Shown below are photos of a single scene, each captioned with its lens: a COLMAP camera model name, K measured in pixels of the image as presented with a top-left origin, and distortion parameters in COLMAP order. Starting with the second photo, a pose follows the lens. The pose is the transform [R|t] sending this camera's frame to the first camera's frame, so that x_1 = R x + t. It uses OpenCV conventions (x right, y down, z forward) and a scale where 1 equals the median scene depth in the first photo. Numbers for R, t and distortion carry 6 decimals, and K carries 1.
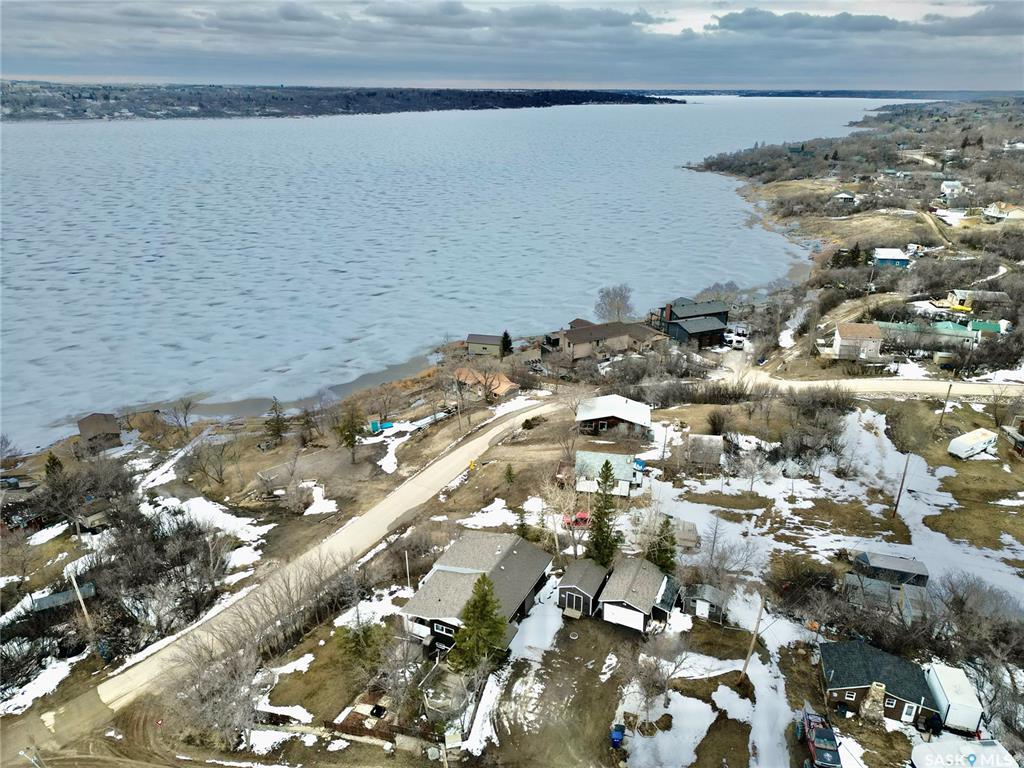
lens RADIAL K [[710.8, 0, 514.8], [0, 710.8, 386.4], [0, 0, 1]] dist [0.081318, -0.075618]
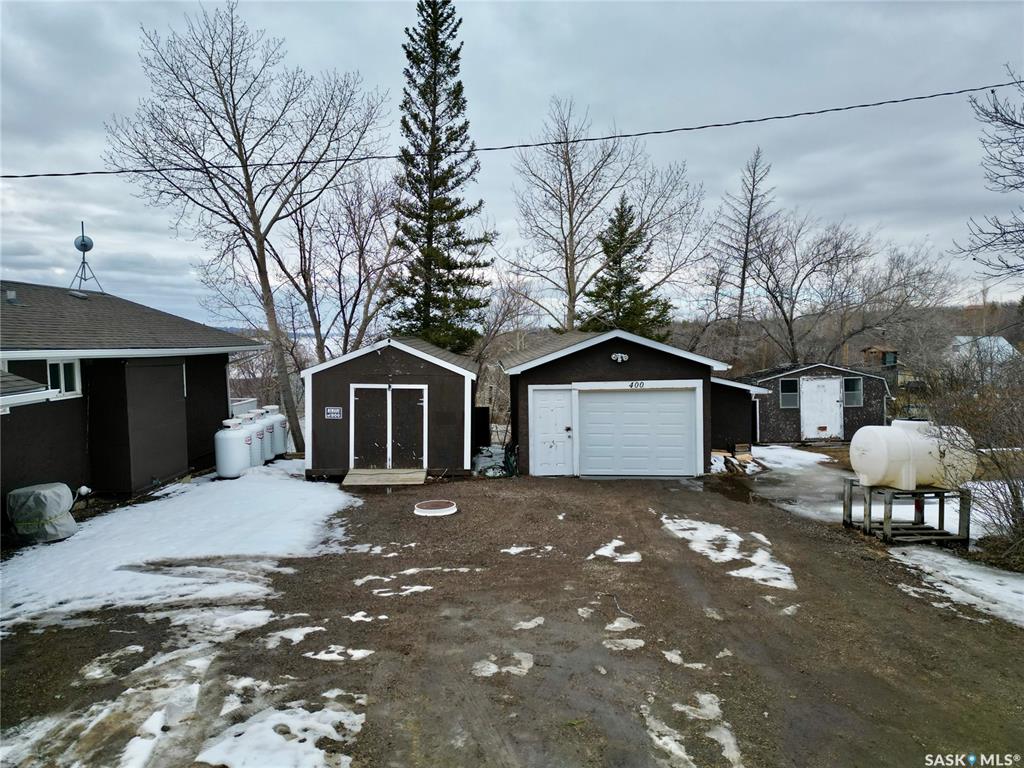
lens RADIAL K [[710.8, 0, 514.8], [0, 710.8, 386.4], [0, 0, 1]] dist [0.081318, -0.075618]
pose [[0.890087, -0.030698, 0.454755, 0.020553], [0.171049, 0.947304, -0.270846, 0.403549], [-0.422477, 0.318862, 0.848434, 0.900765]]
